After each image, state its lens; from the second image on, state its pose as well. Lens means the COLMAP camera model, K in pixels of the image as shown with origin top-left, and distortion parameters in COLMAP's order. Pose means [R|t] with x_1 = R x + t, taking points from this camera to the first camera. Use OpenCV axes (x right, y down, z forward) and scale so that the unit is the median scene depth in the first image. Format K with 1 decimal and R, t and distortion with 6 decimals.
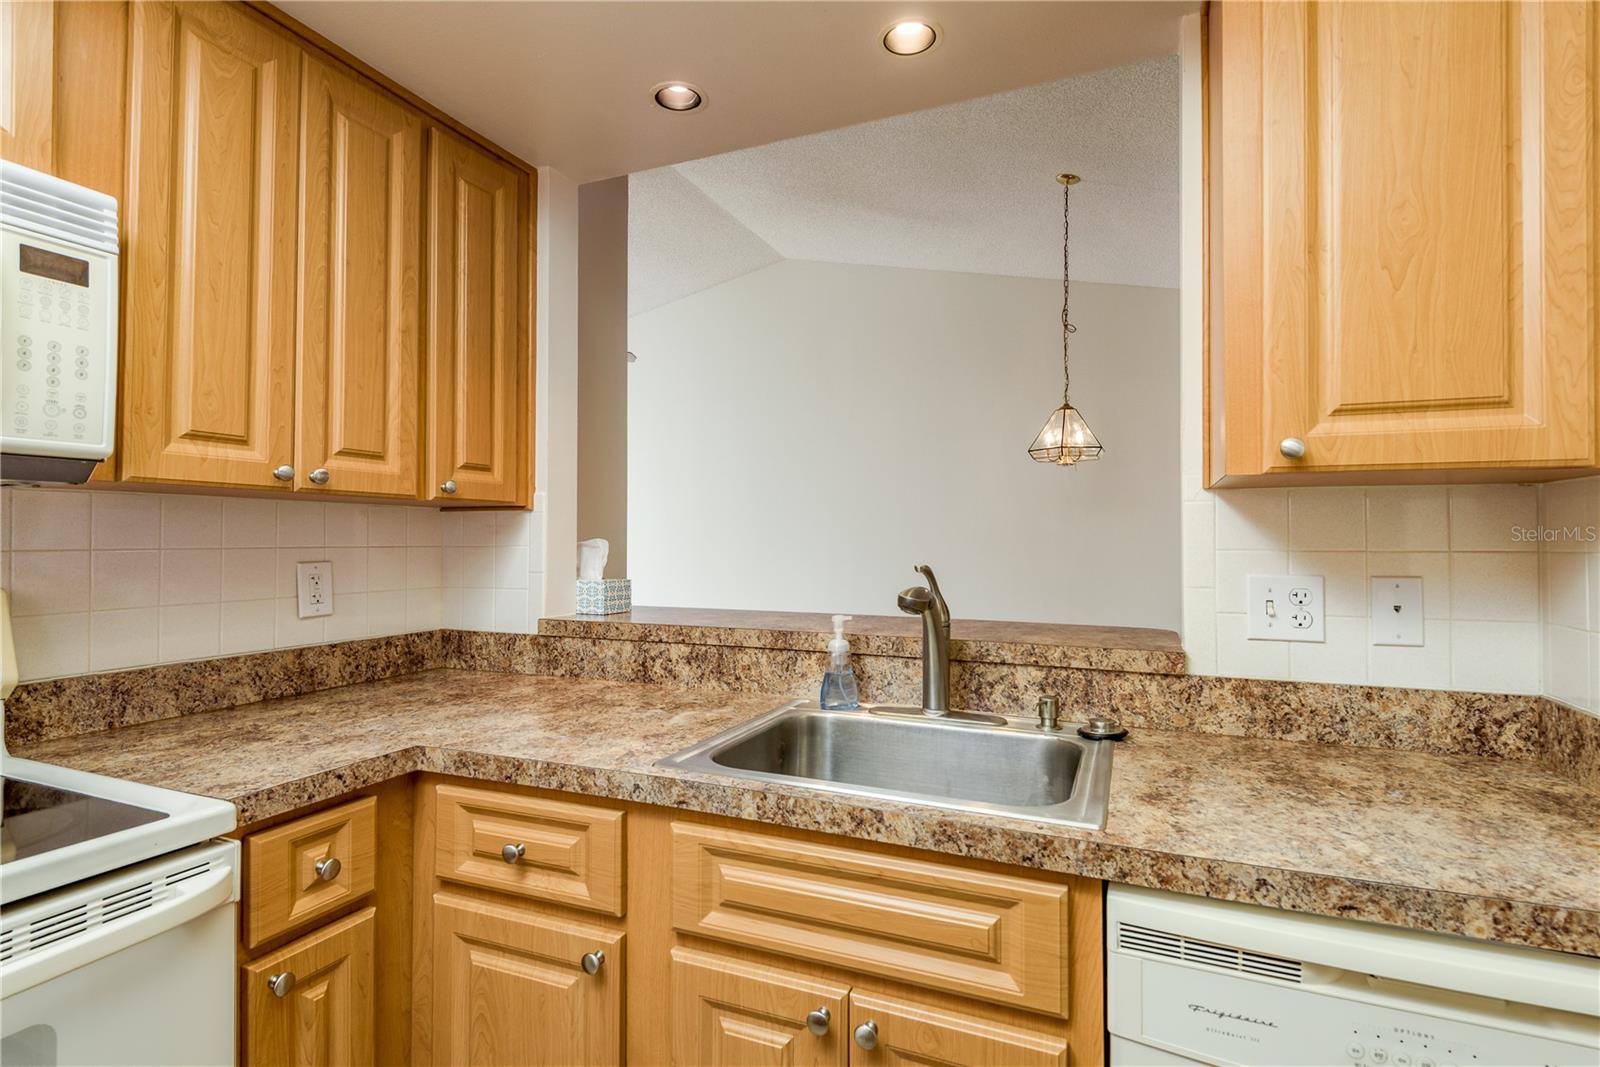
lens RADIAL K [[798.2, 0, 800.5], [0, 798.2, 529.4], [0, 0, 1]] dist [0.003429, -0.000692]
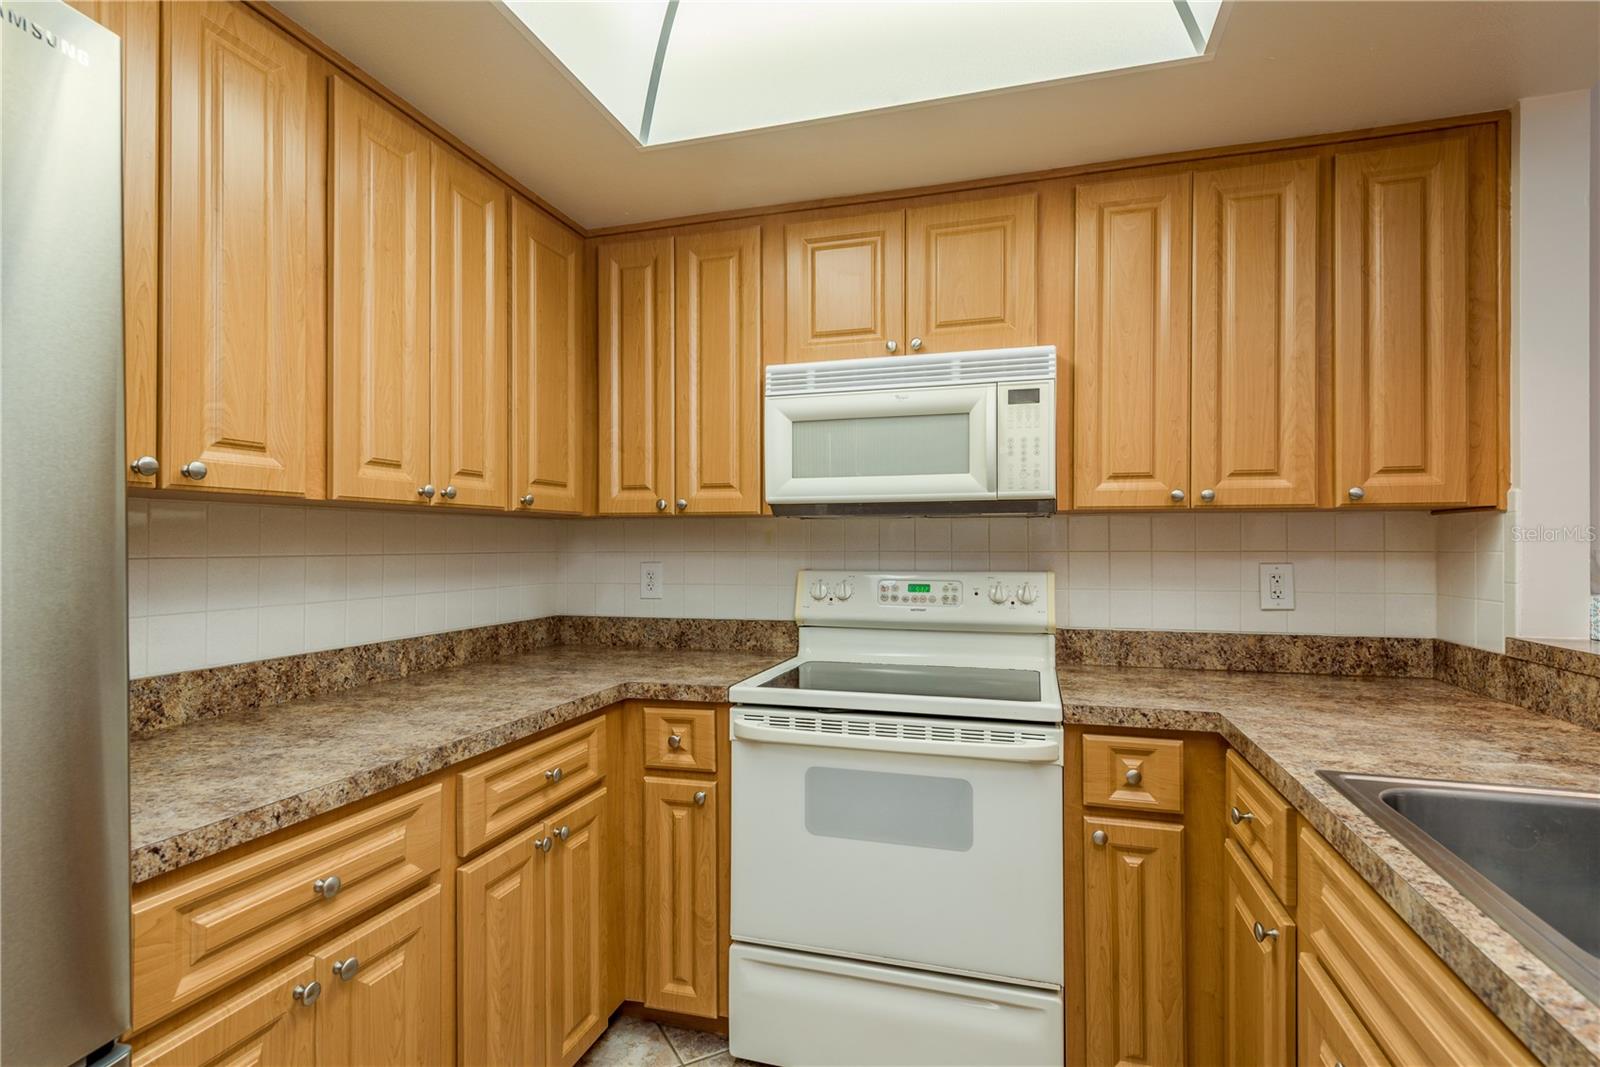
lens RADIAL K [[785.6, 0, 798.0], [0, 785.6, 538.8], [0, 0, 1]] dist [0.022571, -0.008818]
pose [[0.111307, -0.007631, -0.993757, 0.598685], [0.013423, 0.999891, -0.006174, 0.002267], [0.993695, -0.012652, 0.111398, 0.206189]]
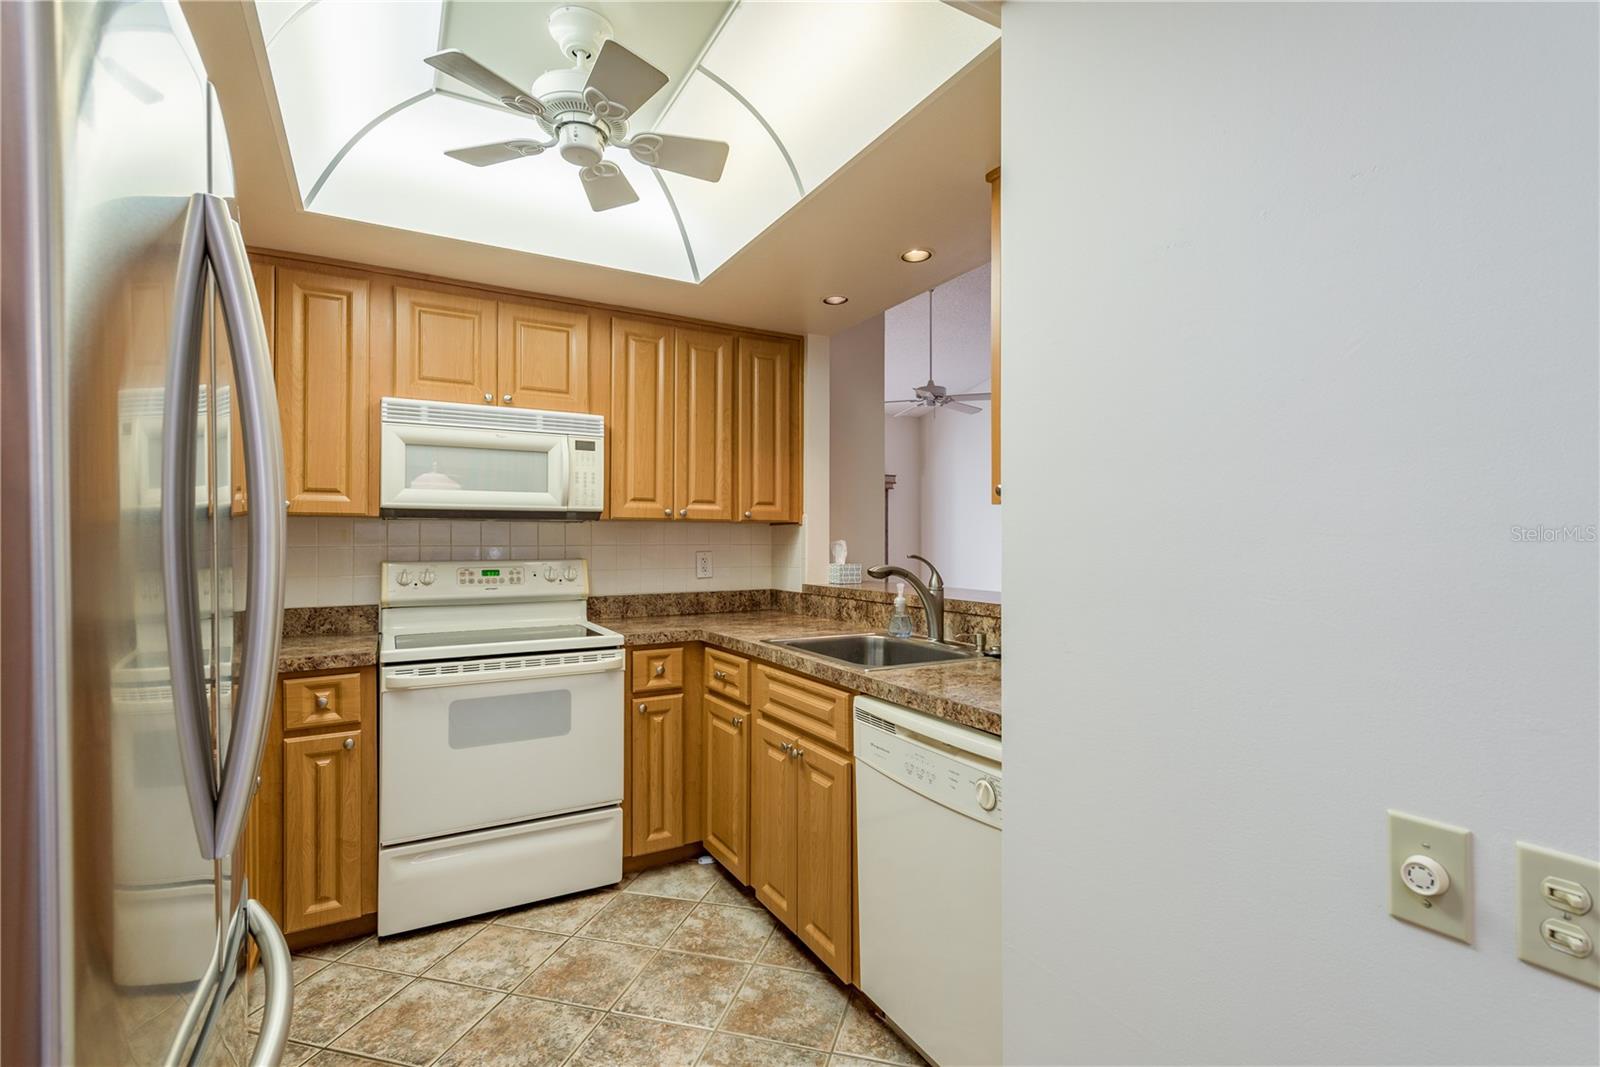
lens RADIAL K [[748.4, 0, 800.0], [0, 748.4, 533.5], [0, 0, 1]] dist [0.043754, 0.000363]
pose [[0.790165, -0.007129, -0.612853, 0.985936], [0.008693, 0.999962, -0.000424, -0.004388], [0.612832, -0.004993, 0.790197, -0.490972]]
